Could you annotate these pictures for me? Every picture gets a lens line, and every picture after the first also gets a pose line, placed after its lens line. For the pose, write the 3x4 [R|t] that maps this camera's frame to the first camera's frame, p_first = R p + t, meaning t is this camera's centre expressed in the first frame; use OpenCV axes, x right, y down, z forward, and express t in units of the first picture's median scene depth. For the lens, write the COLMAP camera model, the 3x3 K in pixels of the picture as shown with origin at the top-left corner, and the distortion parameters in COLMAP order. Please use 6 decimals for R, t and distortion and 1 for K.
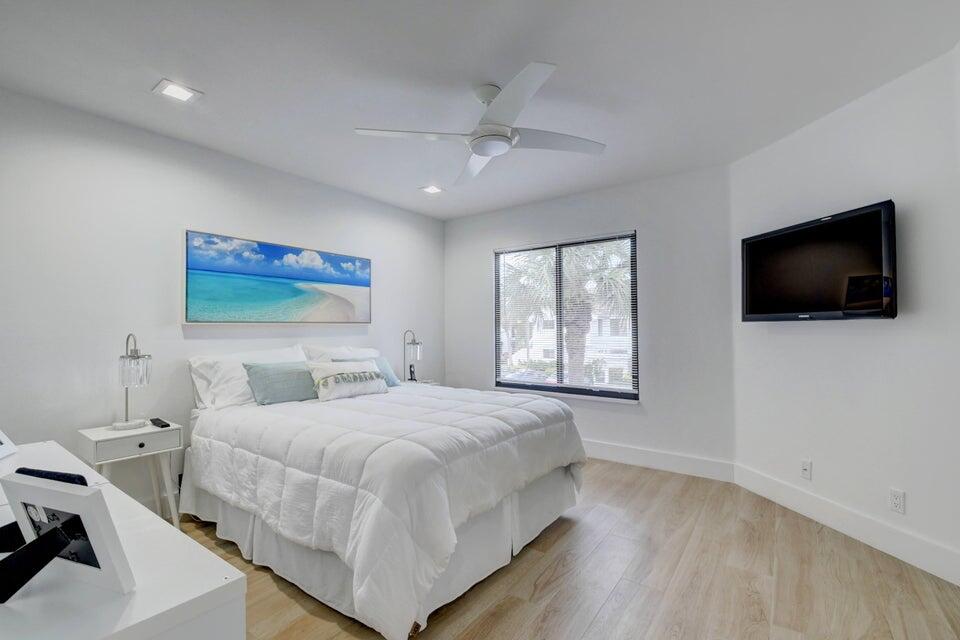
lens RADIAL K [[422.7, 0, 480.2], [0, 422.7, 323.3], [0, 0, 1]] dist [0.013702, -0.023612]
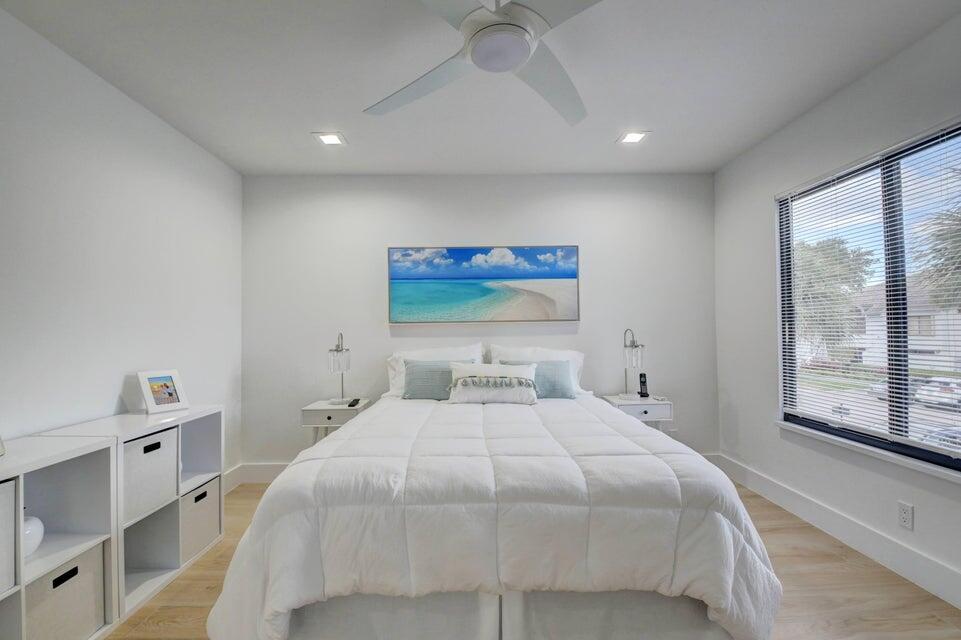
lens RADIAL K [[423.1, 0, 480.7], [0, 423.1, 323.3], [0, 0, 1]] dist [0.013702, -0.023612]
pose [[0.595151, -0.012628, -0.803515, 0.373477], [0.017379, 0.999845, -0.002842, 0.004676], [0.803426, -0.012273, 0.595278, 0.406887]]
